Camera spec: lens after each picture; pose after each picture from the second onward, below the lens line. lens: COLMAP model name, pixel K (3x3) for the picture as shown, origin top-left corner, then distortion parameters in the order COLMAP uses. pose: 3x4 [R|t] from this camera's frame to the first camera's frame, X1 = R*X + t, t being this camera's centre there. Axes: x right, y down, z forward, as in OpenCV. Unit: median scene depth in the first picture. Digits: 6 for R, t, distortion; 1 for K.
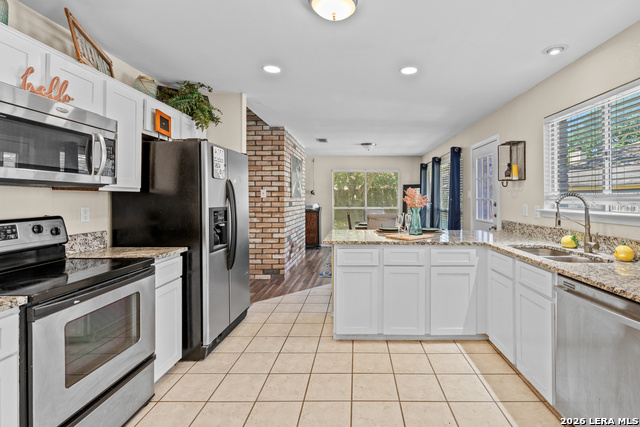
lens RADIAL K [[313.3, 0, 358.8], [0, 313.3, 197.8], [0, 0, 1]] dist [0.002642, 0.000373]
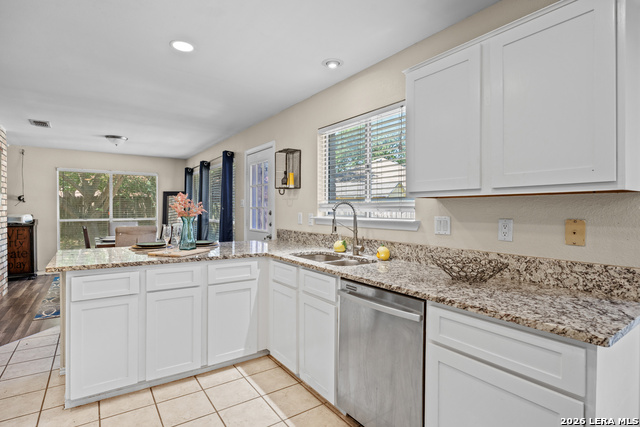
lens RADIAL K [[328.9, 0, 317.4], [0, 328.9, 209.5], [0, 0, 1]] dist [-0.010854, 0.000876]
pose [[0.828440, 0.000377, 0.560077, -0.023368], [-0.002756, 0.999990, 0.003405, 0.009033], [-0.560070, -0.004364, 0.828433, 0.097992]]
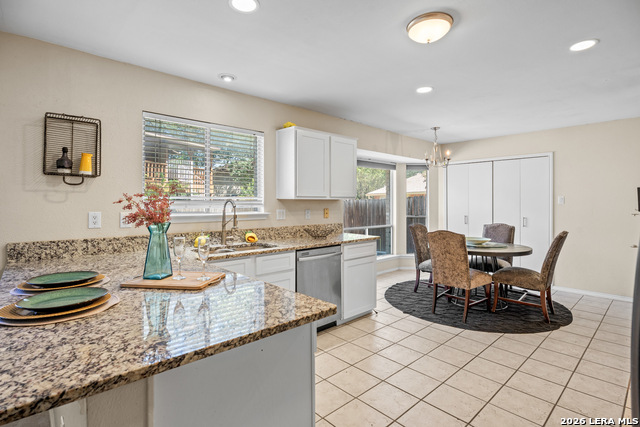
lens RADIAL K [[314.7, 0, 318.1], [0, 314.7, 199.1], [0, 0, 1]] dist [0.003438, 0.000286]
pose [[-0.661136, 0.007822, 0.750225, -0.426832], [-0.001511, 0.999930, -0.011757, -0.002128], [-0.750264, -0.008906, -0.661078, 1.287432]]
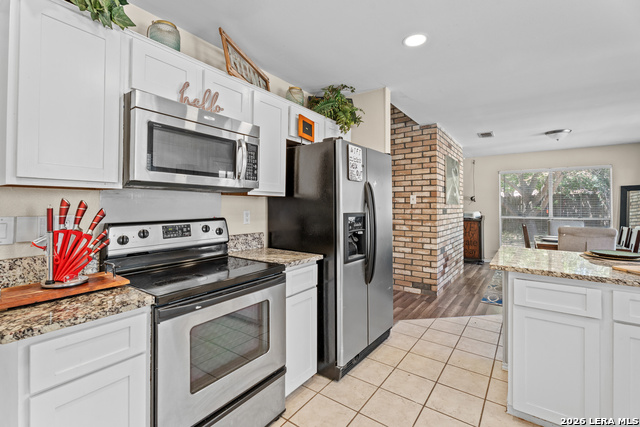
lens RADIAL K [[289.8, 0, 319.9], [0, 289.8, 203.6], [0, 0, 1]] dist [0.002954, 0.000551]
pose [[0.806904, -0.001780, -0.590680, -0.037469], [-0.002962, 0.999971, -0.007060, 0.009339], [0.590675, 0.007446, 0.806875, 0.258341]]
